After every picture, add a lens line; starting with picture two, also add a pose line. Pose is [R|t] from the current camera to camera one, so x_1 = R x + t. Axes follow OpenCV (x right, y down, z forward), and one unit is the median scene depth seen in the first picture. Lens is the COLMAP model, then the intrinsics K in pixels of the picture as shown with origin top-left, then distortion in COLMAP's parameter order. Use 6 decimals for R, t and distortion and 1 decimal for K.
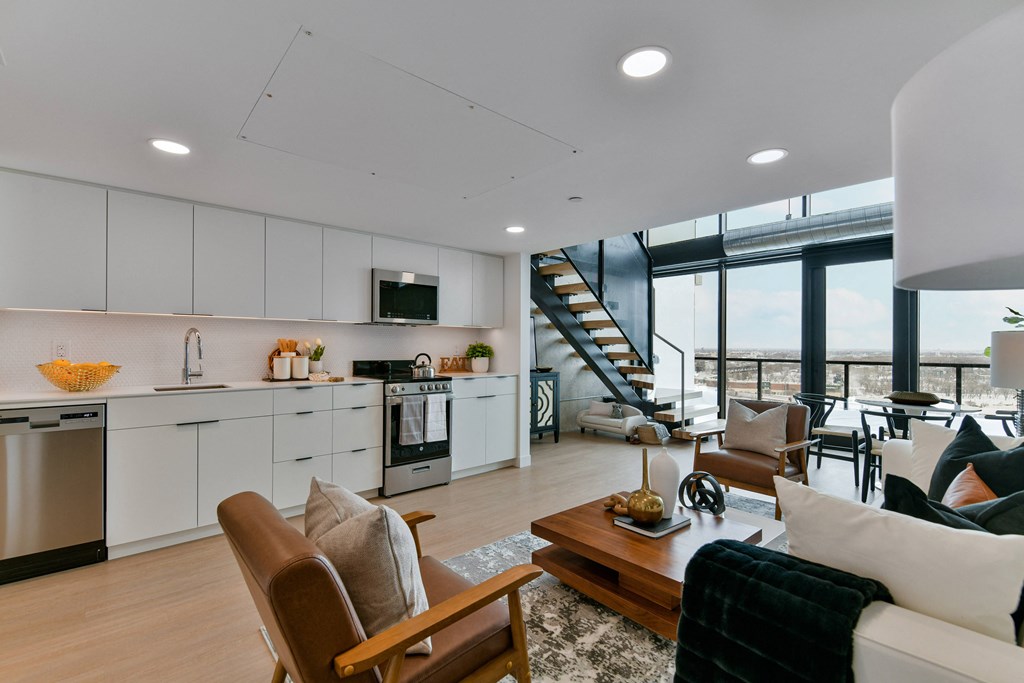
lens RADIAL K [[453.8, 0, 514.1], [0, 453.8, 343.9], [0, 0, 1]] dist [0.009882, -0.007538]
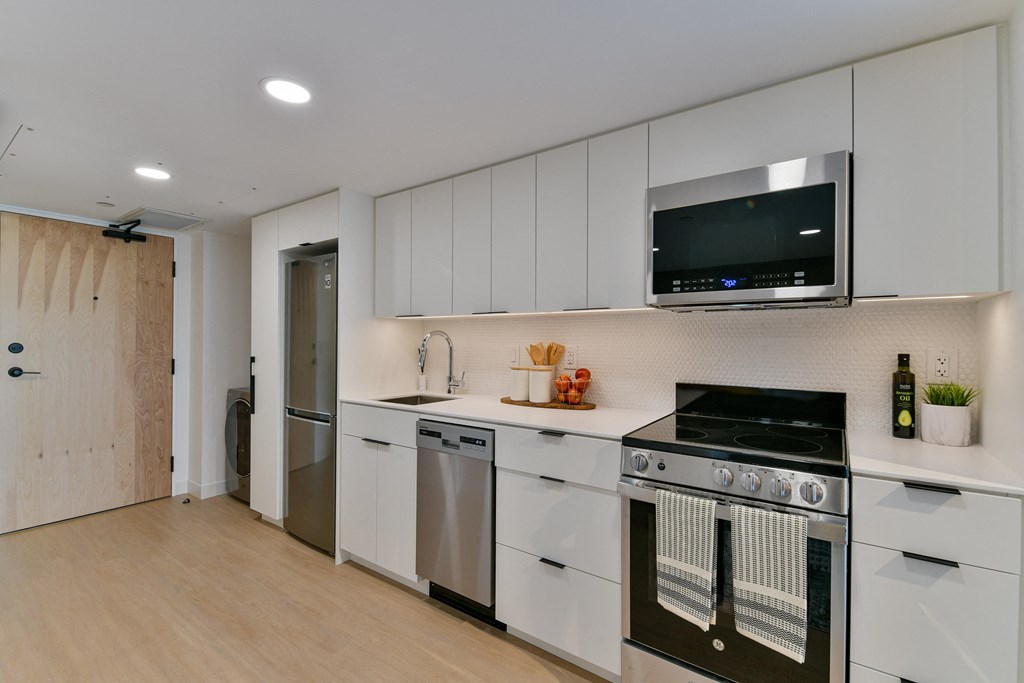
lens RADIAL K [[476.8, 0, 511.7], [0, 476.8, 332.3], [0, 0, 1]] dist [-0.018632, -0.001286]
pose [[0.155489, -0.019094, -0.987653, 0.145823], [-0.006972, 0.999767, -0.020426, -0.009261], [0.987813, 0.010062, 0.155320, 0.770767]]
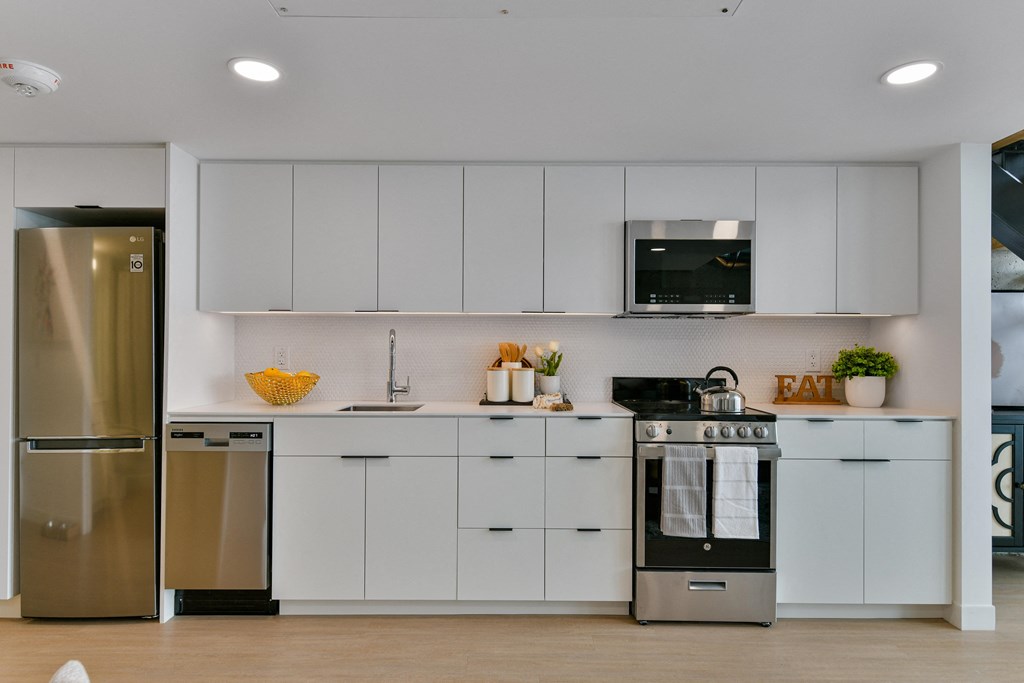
lens RADIAL K [[603.7, 0, 479.5], [0, 603.7, 347.8], [0, 0, 1]] dist [0.000818, 0.002371]
pose [[0.742906, -0.004178, -0.669383, 0.071220], [0.001403, 0.999988, -0.004684, 0.001152], [0.669395, 0.002540, 0.742903, 0.295997]]
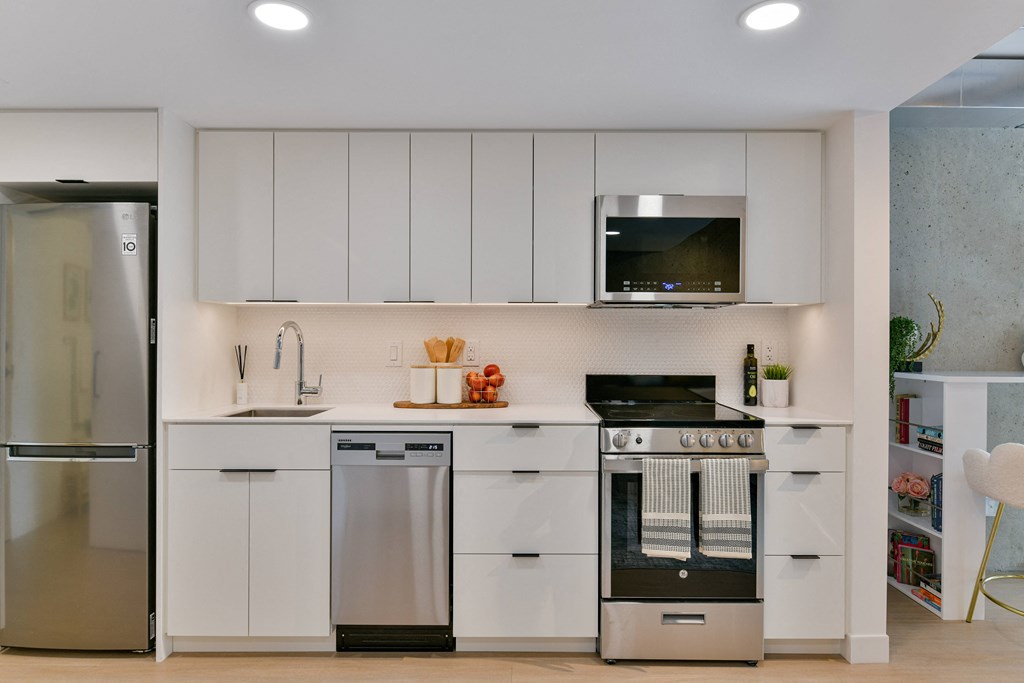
lens RADIAL K [[702.5, 0, 519.4], [0, 702.5, 332.9], [0, 0, 1]] dist [-0.033796, -0.005819]
pose [[0.742084, -0.011664, -0.670206, 0.147230], [-0.002042, 0.999805, -0.019662, 0.002253], [0.670304, 0.015959, 0.741915, 0.362864]]
